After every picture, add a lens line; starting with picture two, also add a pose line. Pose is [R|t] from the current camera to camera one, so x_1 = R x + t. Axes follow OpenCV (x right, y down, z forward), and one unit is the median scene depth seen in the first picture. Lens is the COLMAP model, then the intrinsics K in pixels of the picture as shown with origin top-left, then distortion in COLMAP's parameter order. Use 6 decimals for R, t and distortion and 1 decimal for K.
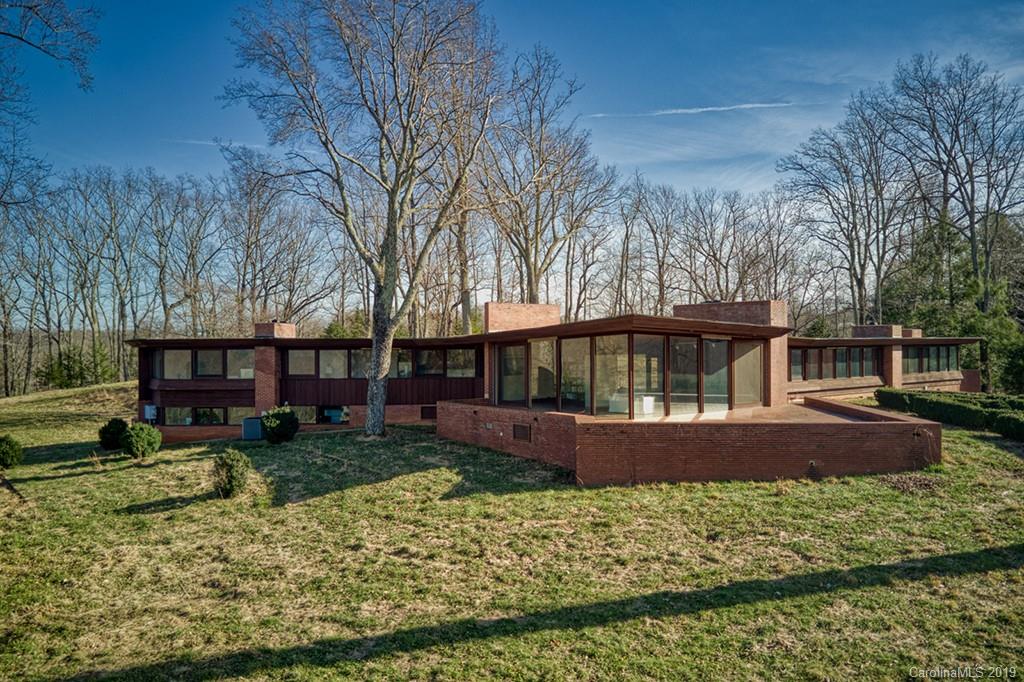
lens RADIAL K [[775.7, 0, 519.2], [0, 775.7, 340.1], [0, 0, 1]] dist [0.130666, -0.275967]
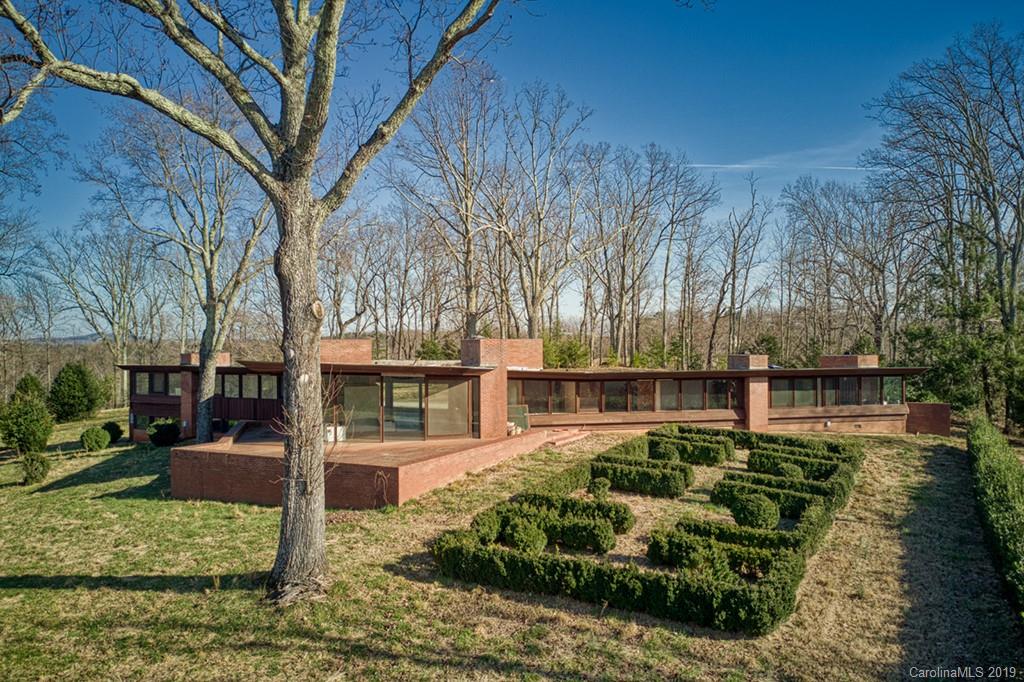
lens RADIAL K [[775.7, 0, 519.2], [0, 775.7, 340.1], [0, 0, 1]] dist [0.130666, -0.275967]
pose [[0.909950, -0.000894, -0.414717, 0.686187], [-0.000321, 0.999996, -0.002860, -0.038063], [0.414718, 0.002735, 0.909946, 0.056098]]
